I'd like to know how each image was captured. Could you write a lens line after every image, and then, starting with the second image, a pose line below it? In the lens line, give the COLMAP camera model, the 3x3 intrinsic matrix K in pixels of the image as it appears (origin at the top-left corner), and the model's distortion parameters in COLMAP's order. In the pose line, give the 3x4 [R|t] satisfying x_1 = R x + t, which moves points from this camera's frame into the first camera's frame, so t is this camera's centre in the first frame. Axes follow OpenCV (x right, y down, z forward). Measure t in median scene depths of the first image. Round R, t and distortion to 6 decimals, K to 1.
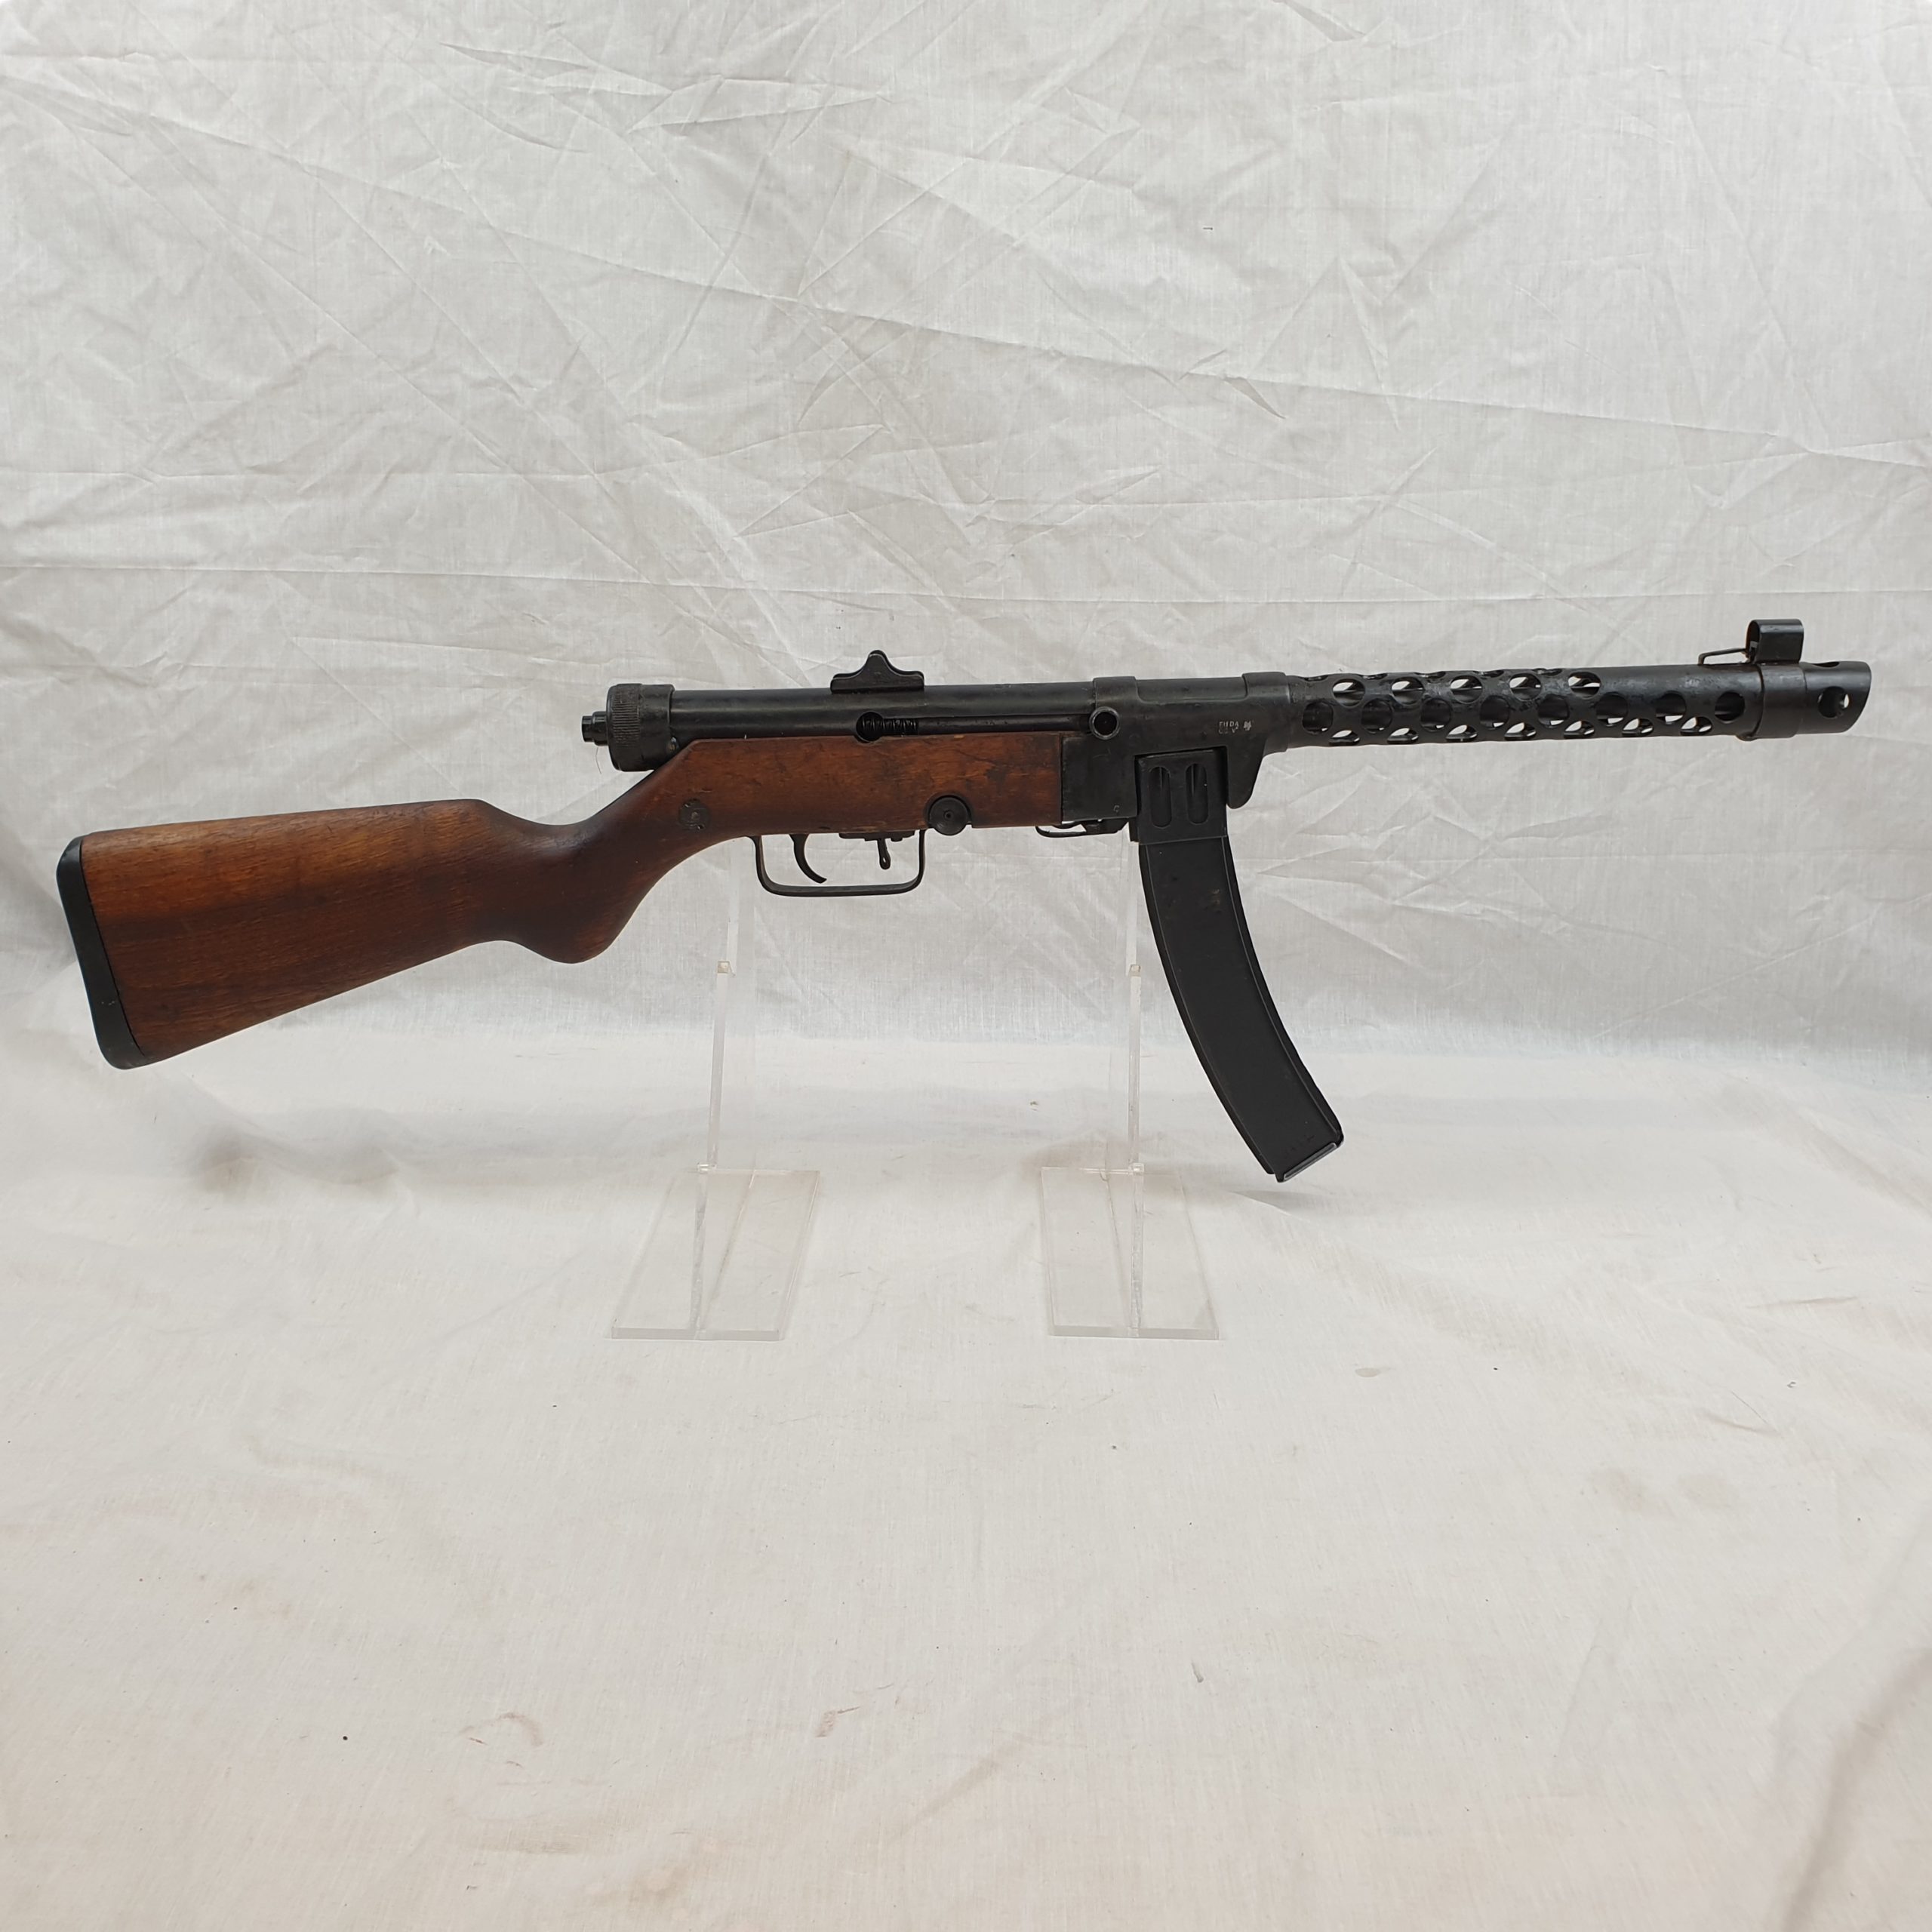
lens RADIAL K [[1928.5, 0, 976.0], [0, 1928.5, 997.3], [0, 0, 1]] dist [0.009558, 0.000000]
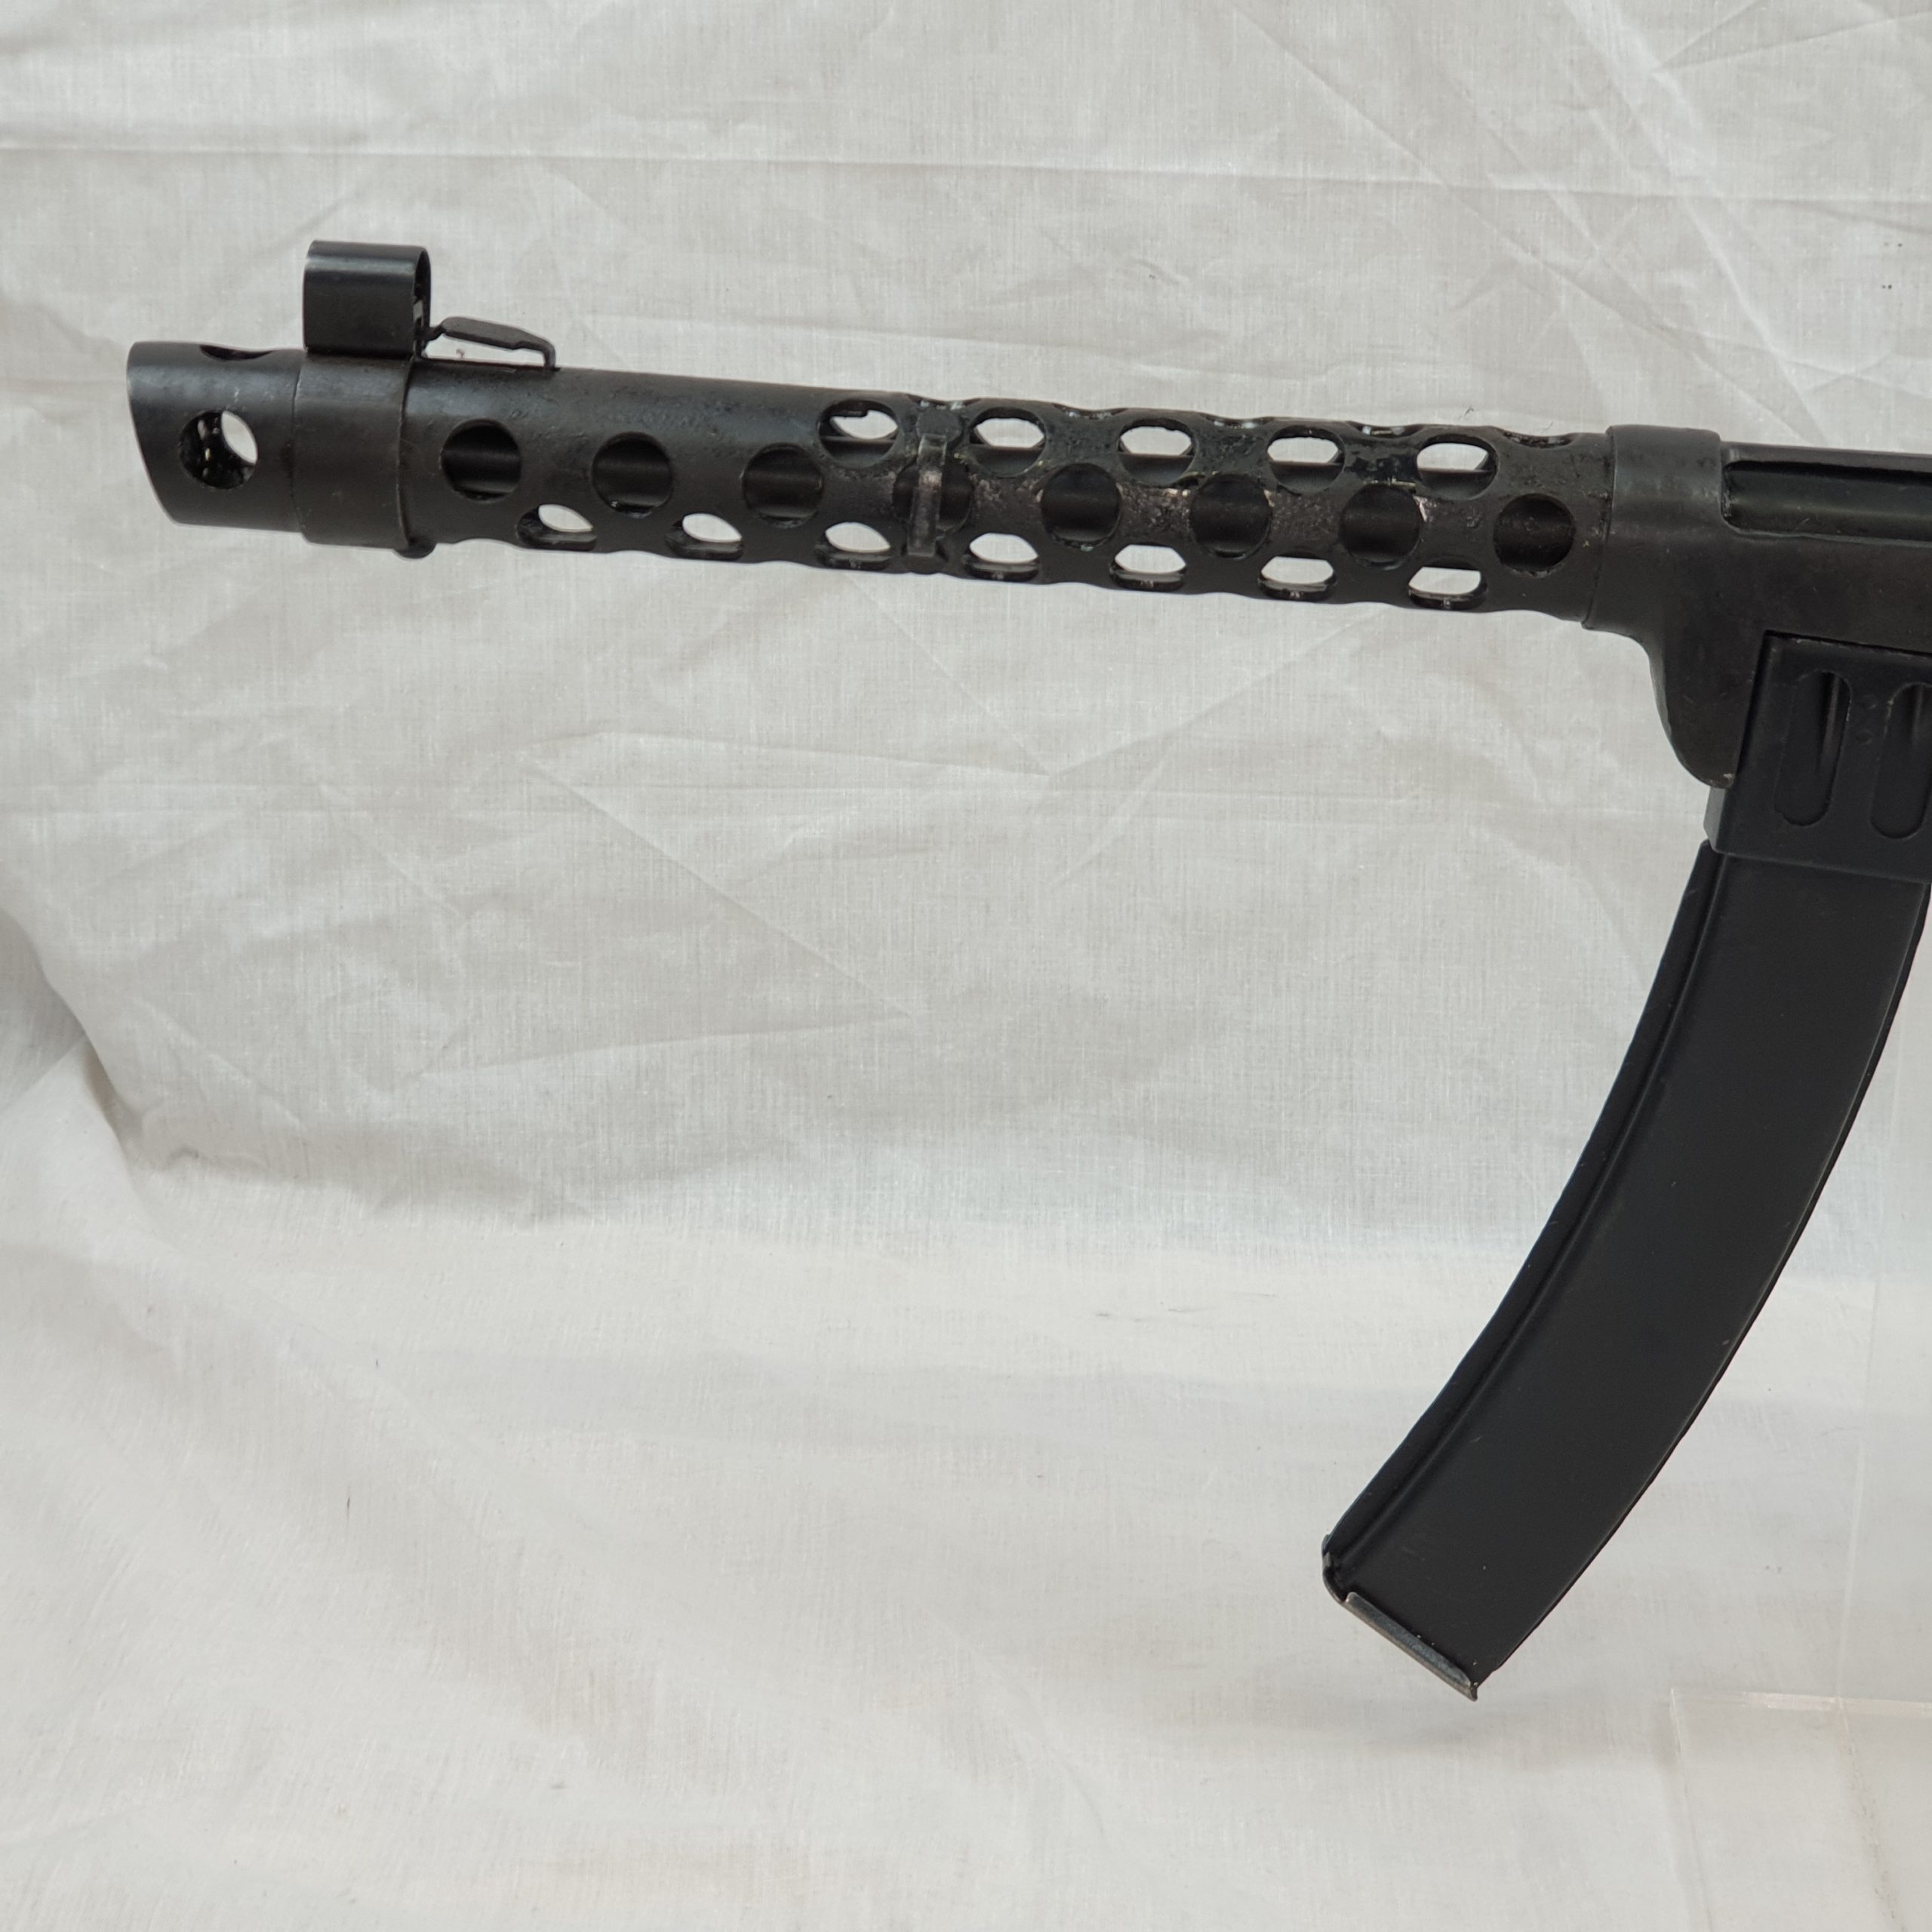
lens RADIAL K [[3768.1, 0, 999.0], [0, 3768.1, 984.3], [0, 0, 1]] dist [0.013253, 0.000000]
pose [[0.997167, 0.013525, -0.073988, -0.203050], [-0.011257, 0.999457, 0.030976, -0.067659], [0.074367, -0.030055, 0.996778, 0.183665]]
